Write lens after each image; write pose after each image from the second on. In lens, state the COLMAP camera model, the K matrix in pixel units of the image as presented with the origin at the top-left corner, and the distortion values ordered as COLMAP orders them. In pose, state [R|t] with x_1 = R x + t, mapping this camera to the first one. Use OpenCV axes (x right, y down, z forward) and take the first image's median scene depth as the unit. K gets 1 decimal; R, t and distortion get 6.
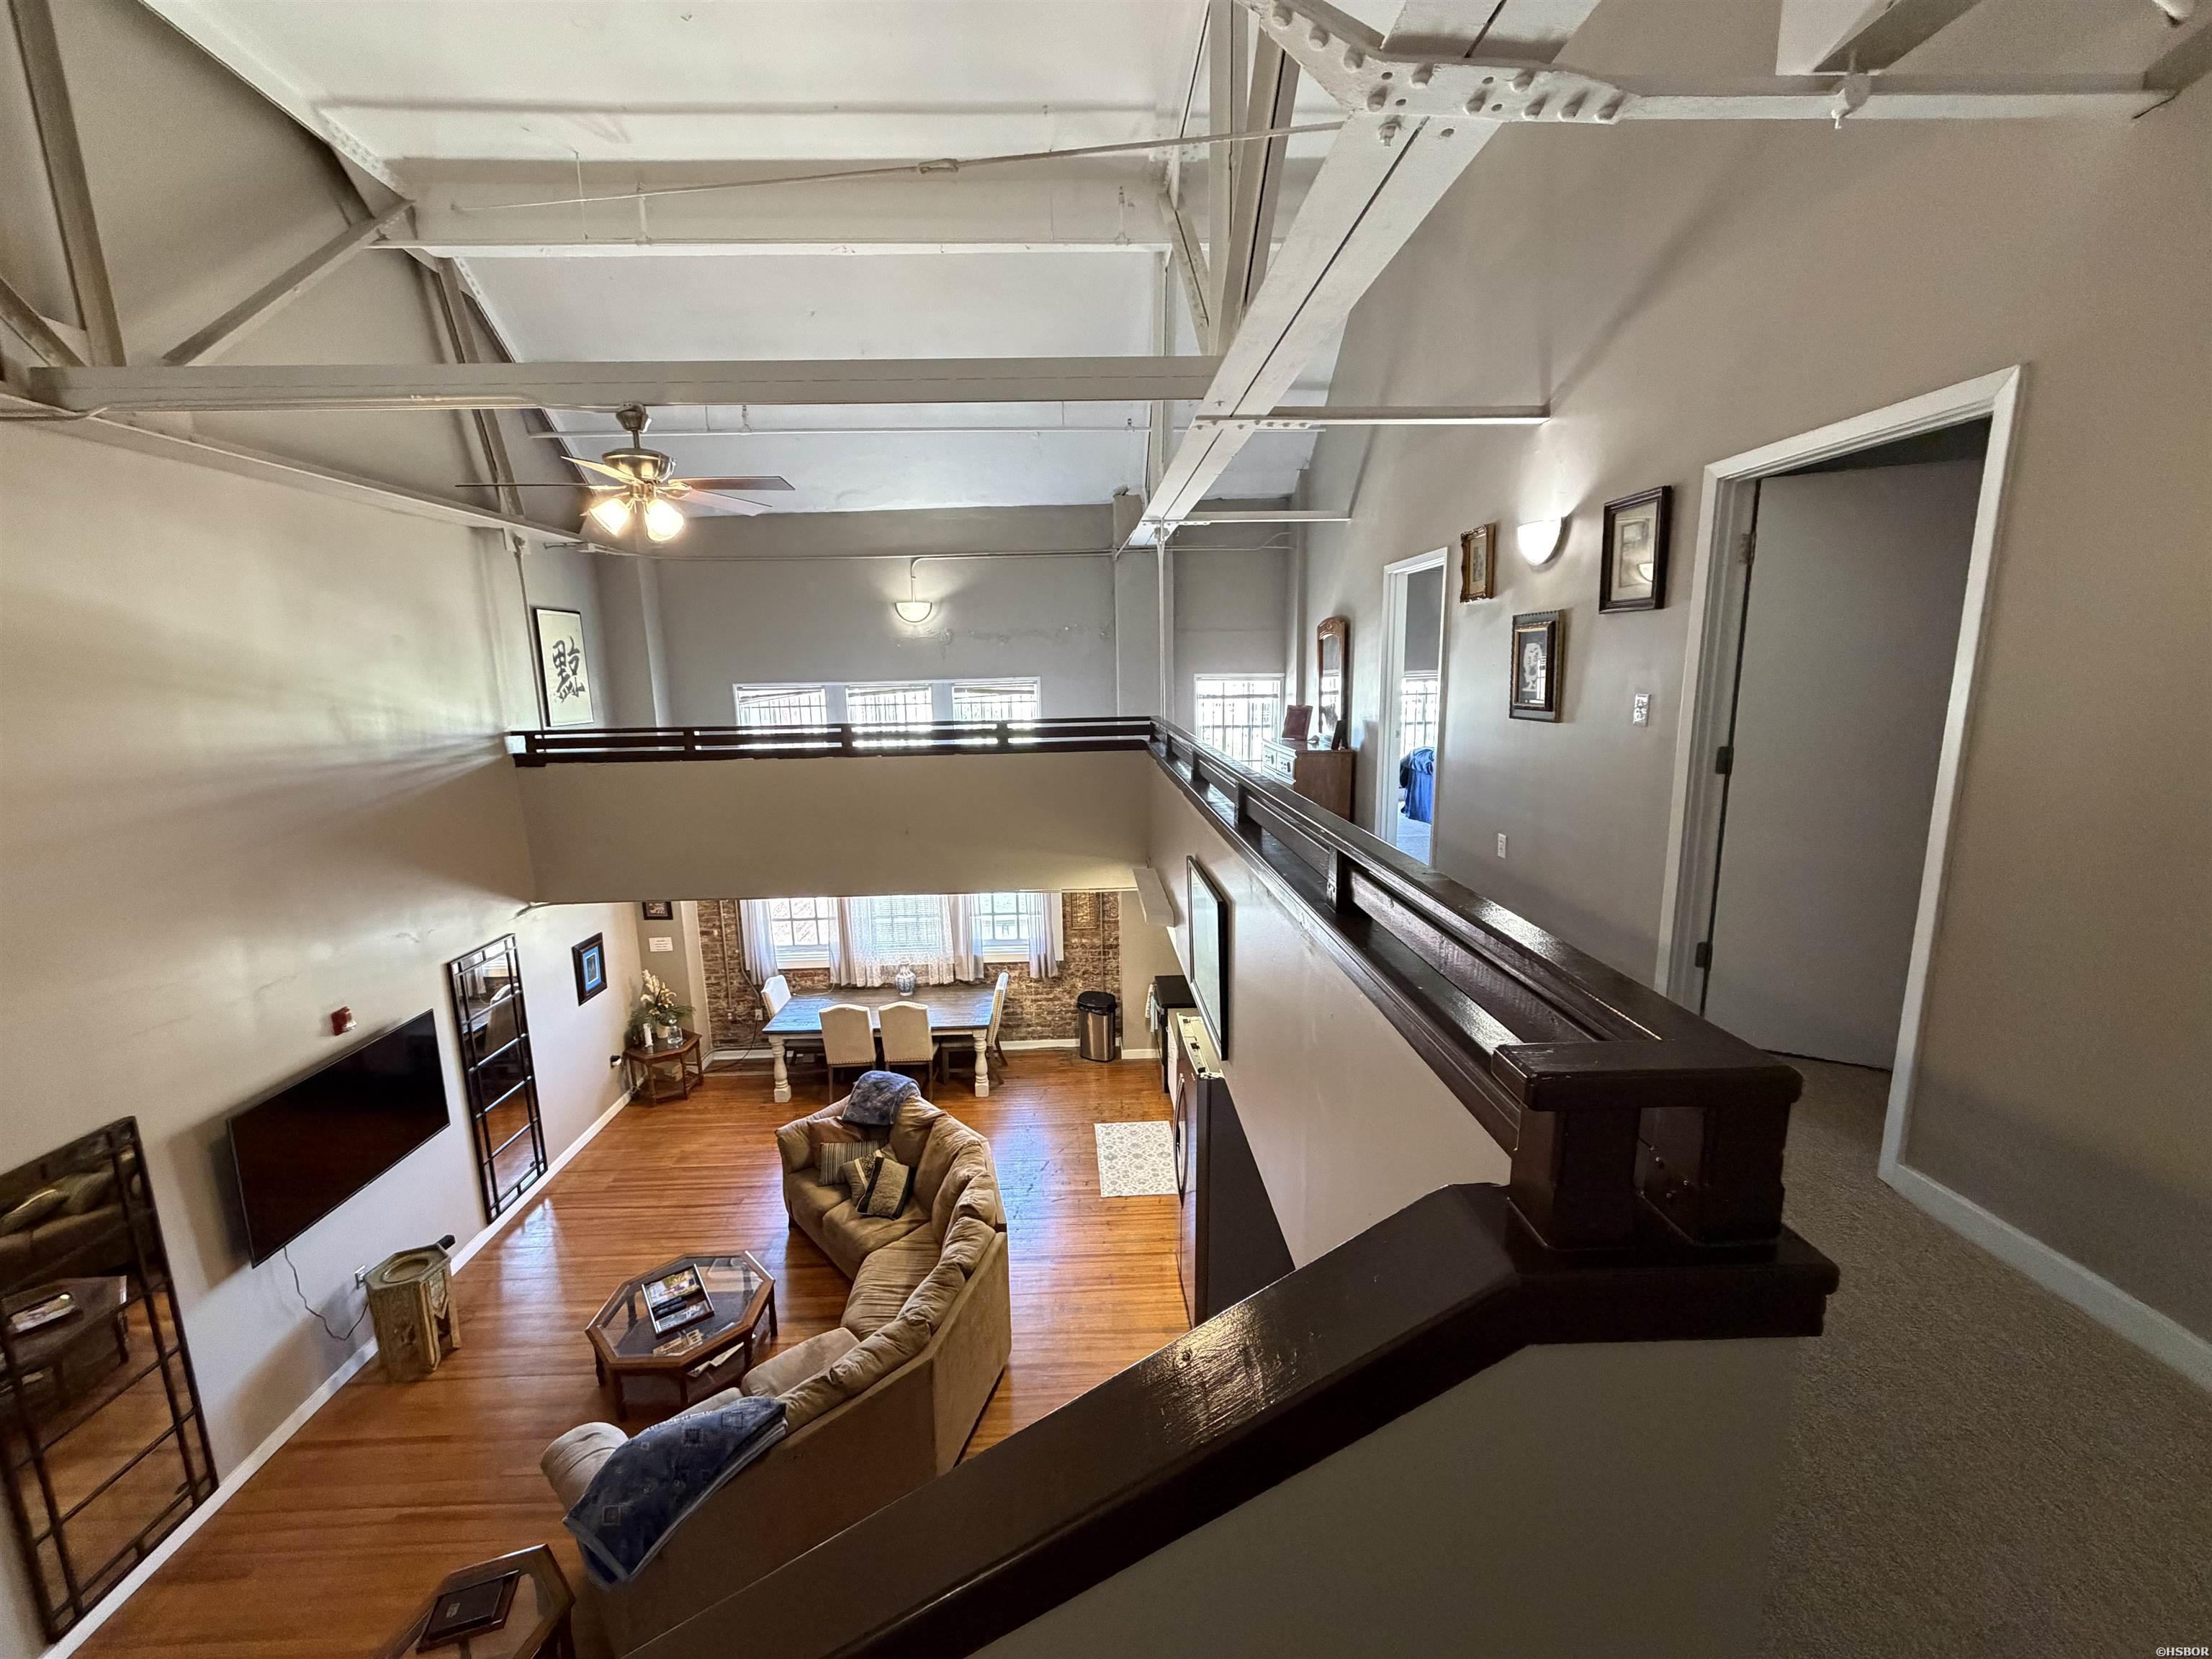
lens RADIAL K [[879.4, 0, 1106.0], [0, 879.4, 829.5], [0, 0, 1]] dist [-0.000924, -0.000142]
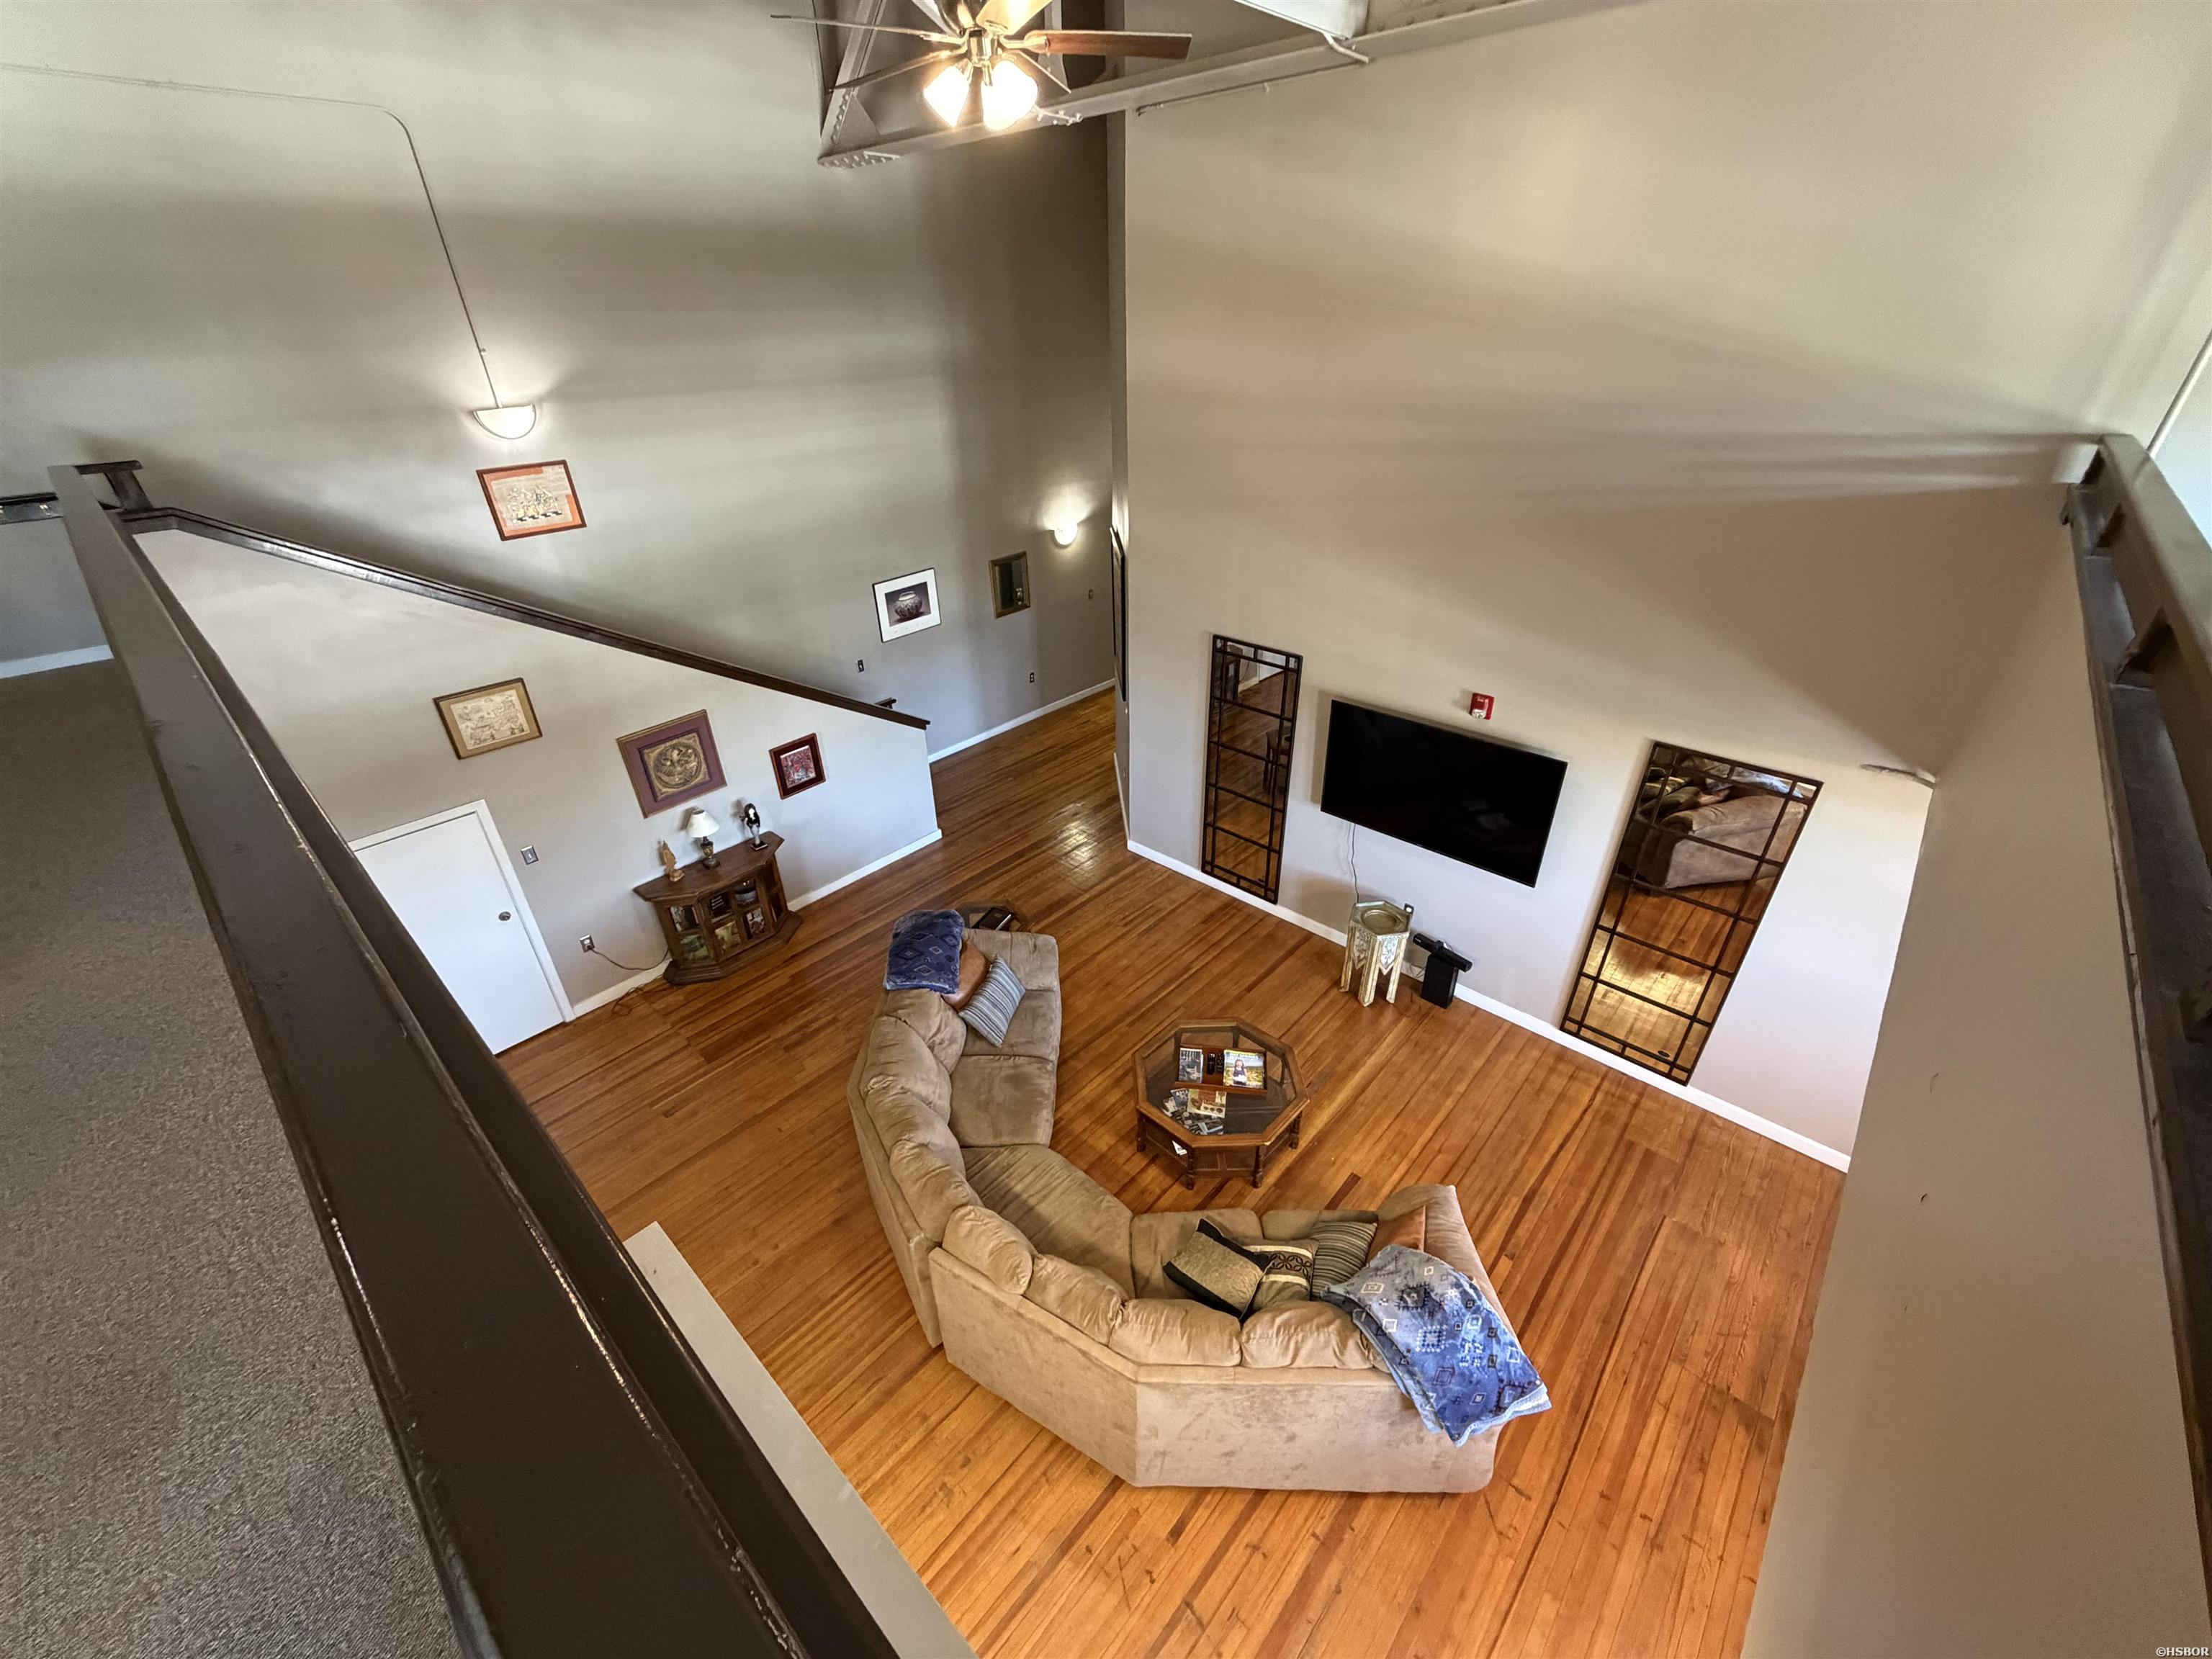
lens RADIAL K [[879.4, 0, 1106.0], [0, 879.4, 829.5], [0, 0, 1]] dist [-0.000924, -0.000142]
pose [[-0.704278, 0.380605, -0.599276, 0.085878], [-0.097796, 0.784080, 0.612907, -0.282298], [0.703156, 0.490264, -0.514989, 1.524969]]
